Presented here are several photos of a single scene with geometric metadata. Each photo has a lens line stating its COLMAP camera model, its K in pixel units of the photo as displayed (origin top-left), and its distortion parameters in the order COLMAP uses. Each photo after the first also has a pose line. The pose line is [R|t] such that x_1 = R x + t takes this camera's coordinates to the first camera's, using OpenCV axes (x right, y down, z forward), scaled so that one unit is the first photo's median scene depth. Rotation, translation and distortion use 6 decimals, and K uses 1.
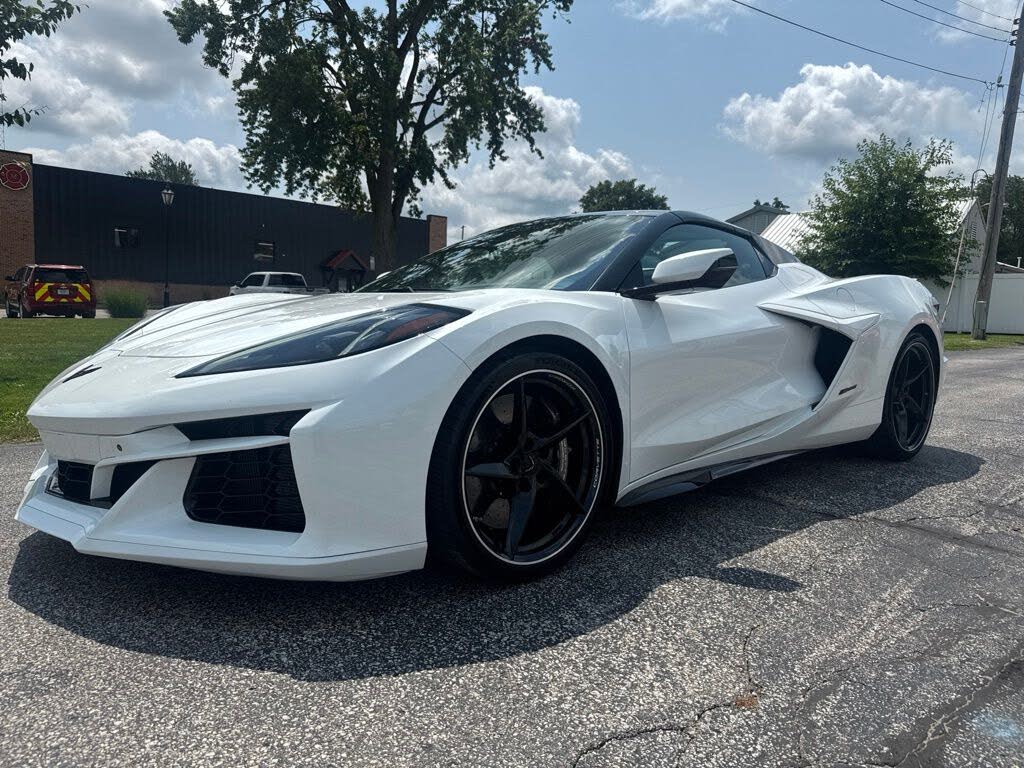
lens RADIAL K [[747.6, 0, 512.0], [0, 747.6, 384.0], [0, 0, 1]] dist [0.008384, -0.000581]
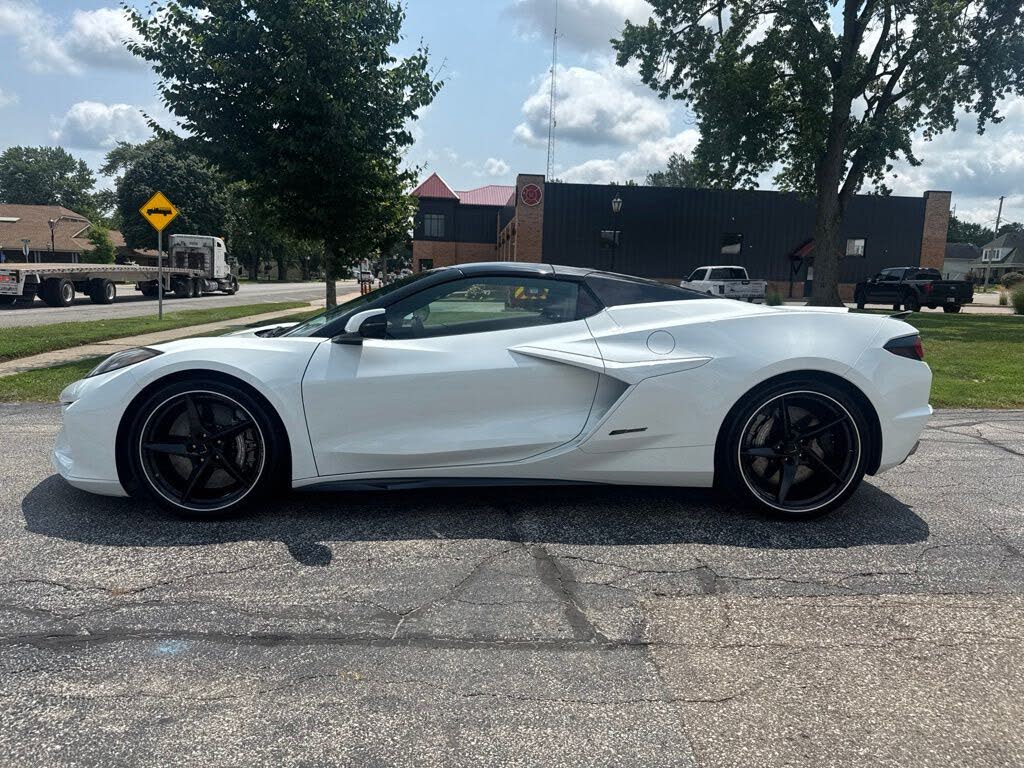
lens RADIAL K [[755.8, 0, 512.0], [0, 755.8, 384.0], [0, 0, 1]] dist [0.030261, -0.043338]
pose [[0.759091, 0.077929, -0.646303, 0.154011], [-0.064874, 0.996922, 0.044010, -0.014289], [0.647743, 0.008521, 0.761811, 0.017982]]
